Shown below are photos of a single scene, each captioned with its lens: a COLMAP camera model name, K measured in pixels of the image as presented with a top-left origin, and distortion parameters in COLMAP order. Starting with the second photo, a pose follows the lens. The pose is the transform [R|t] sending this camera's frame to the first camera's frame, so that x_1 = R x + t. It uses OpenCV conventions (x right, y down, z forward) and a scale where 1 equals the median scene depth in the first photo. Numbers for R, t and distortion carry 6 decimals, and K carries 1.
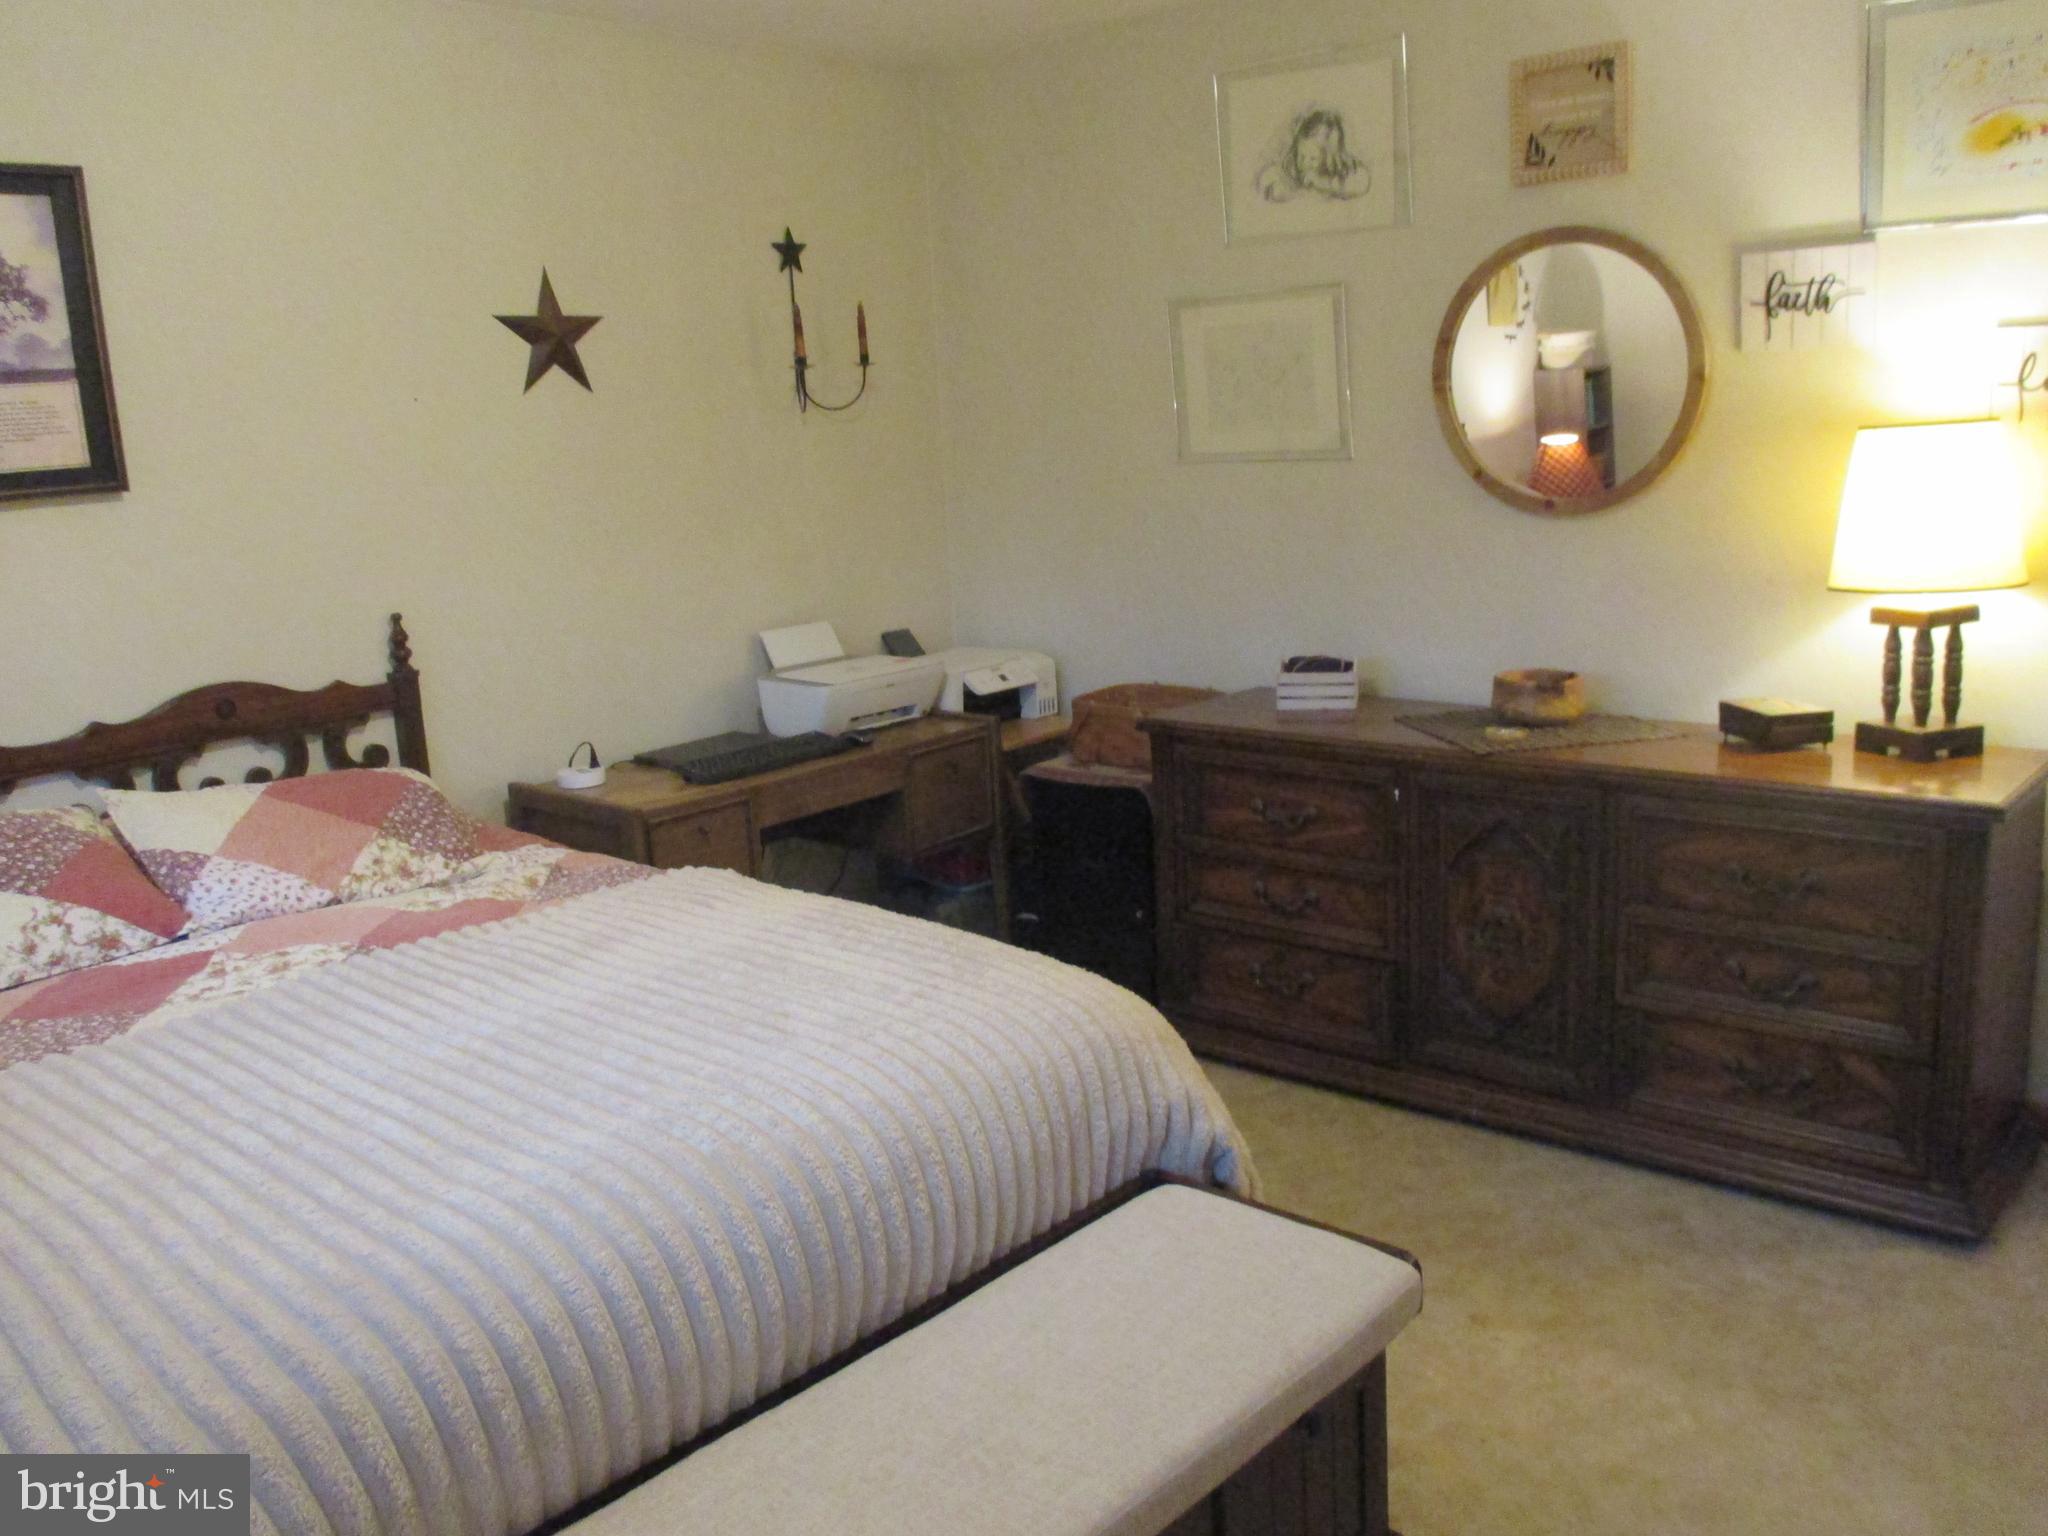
lens RADIAL K [[1693.2, 0, 1032.3], [0, 1693.2, 758.1], [0, 0, 1]] dist [-0.046247, 0.023038]
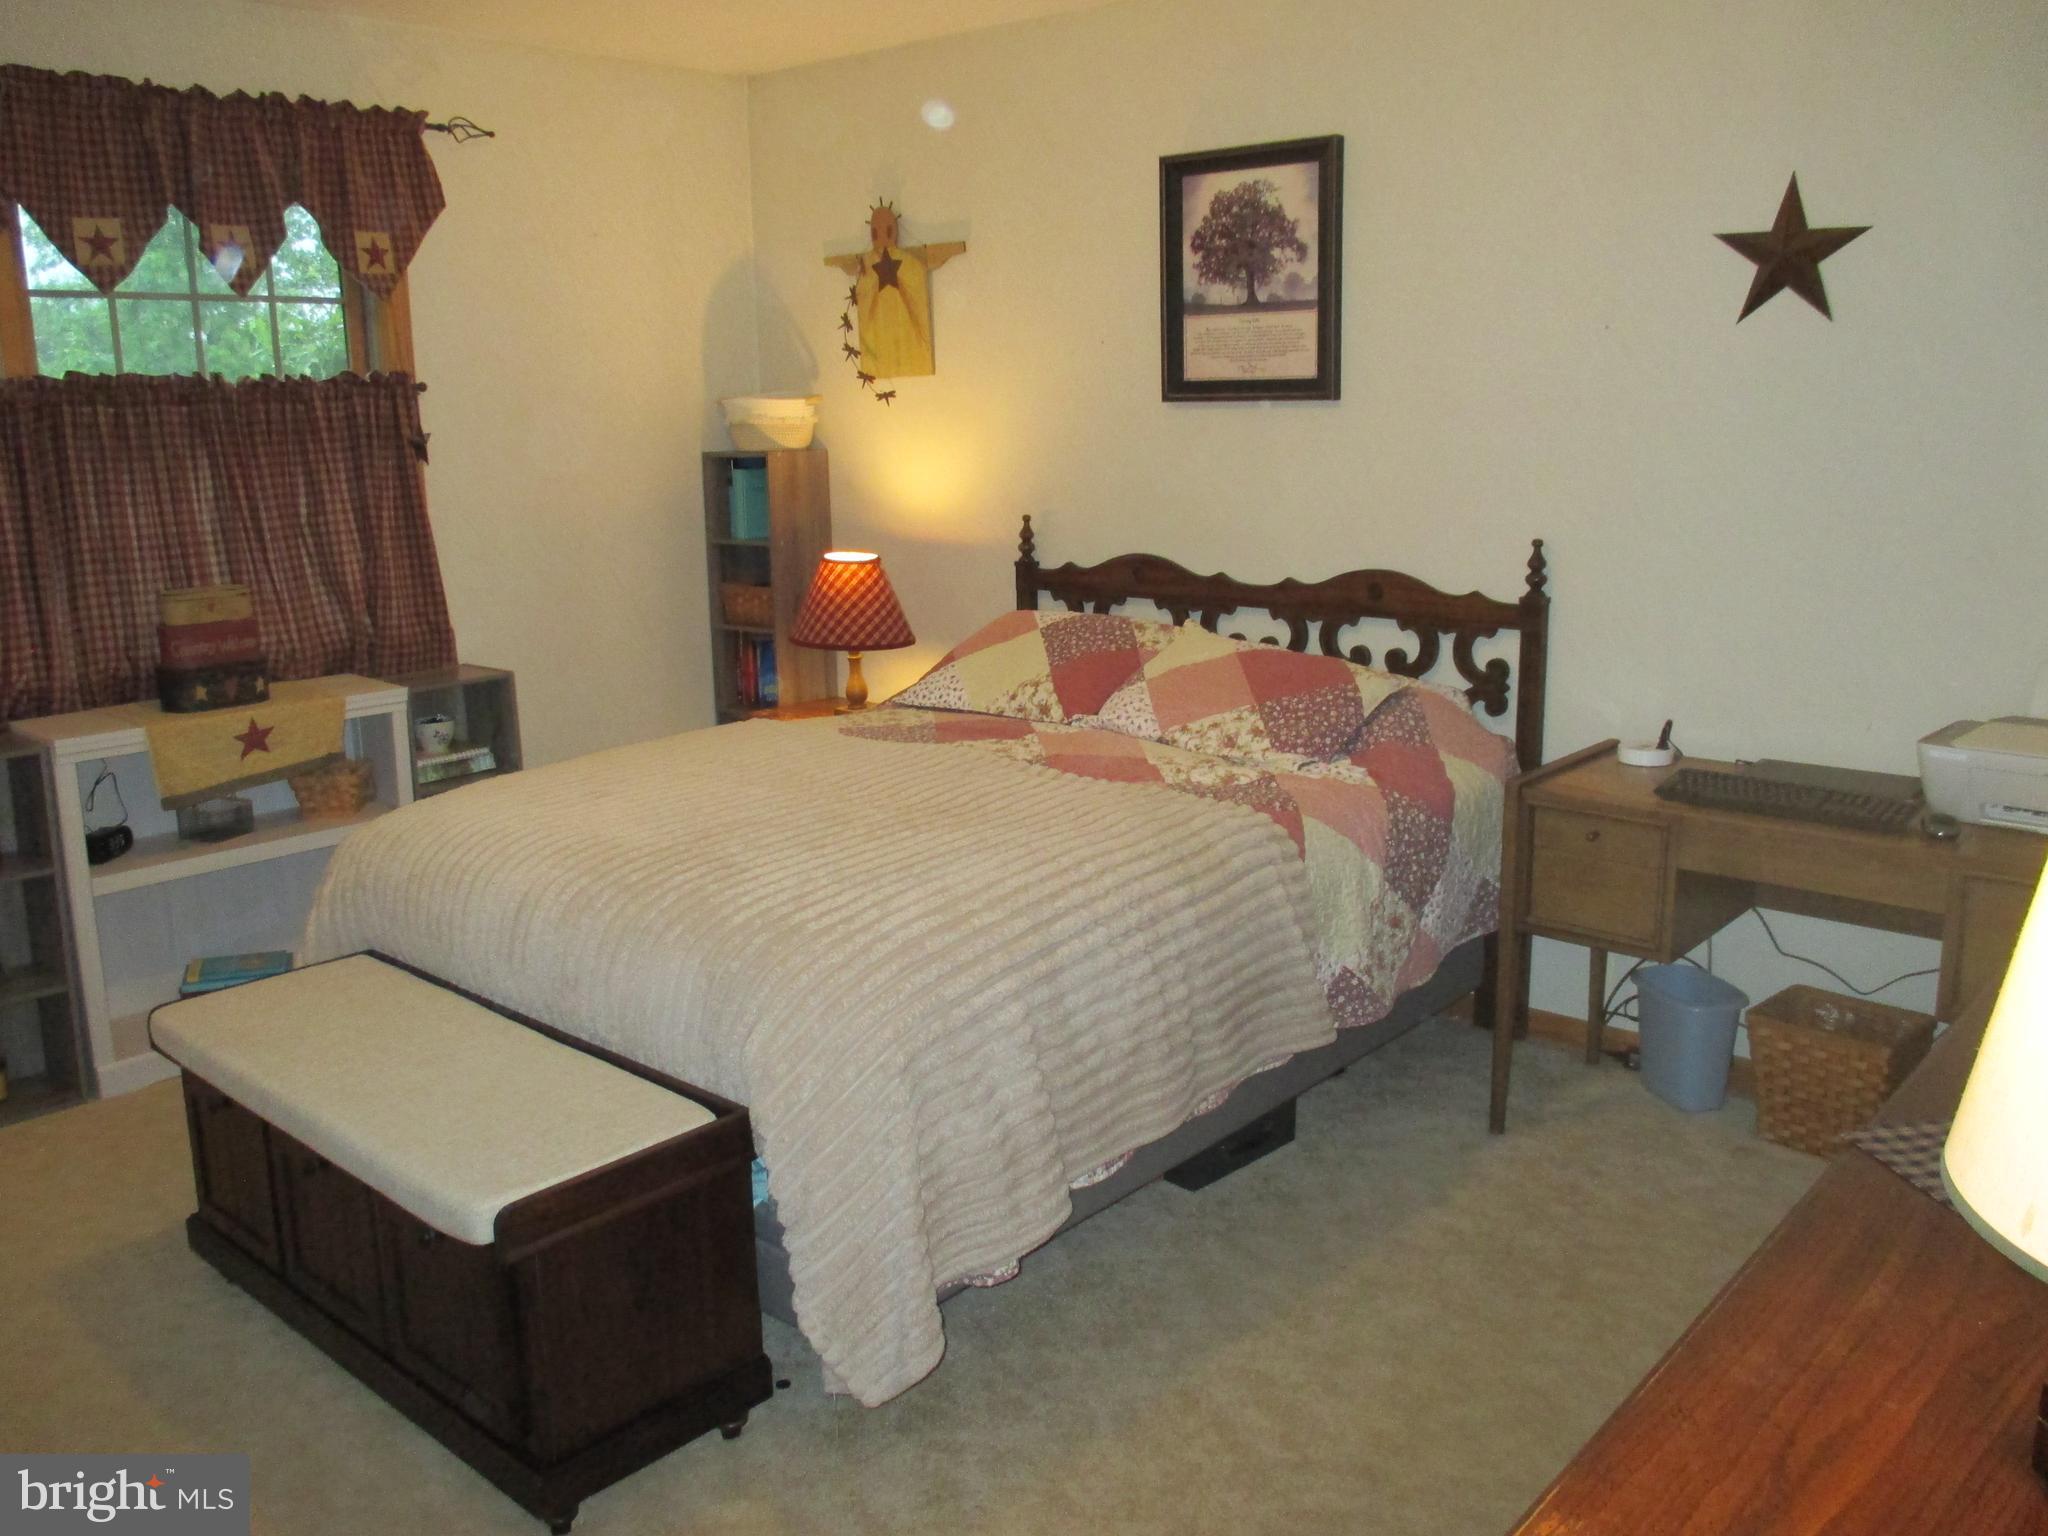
lens RADIAL K [[1693.2, 0, 1033.3], [0, 1693.2, 770.5], [0, 0, 1]] dist [-0.046247, 0.023038]
pose [[-0.000088, 0.284504, -0.958675, 0.720976], [-0.182259, 0.942613, 0.279754, -0.206113], [0.983251, 0.174752, 0.051771, 0.751715]]
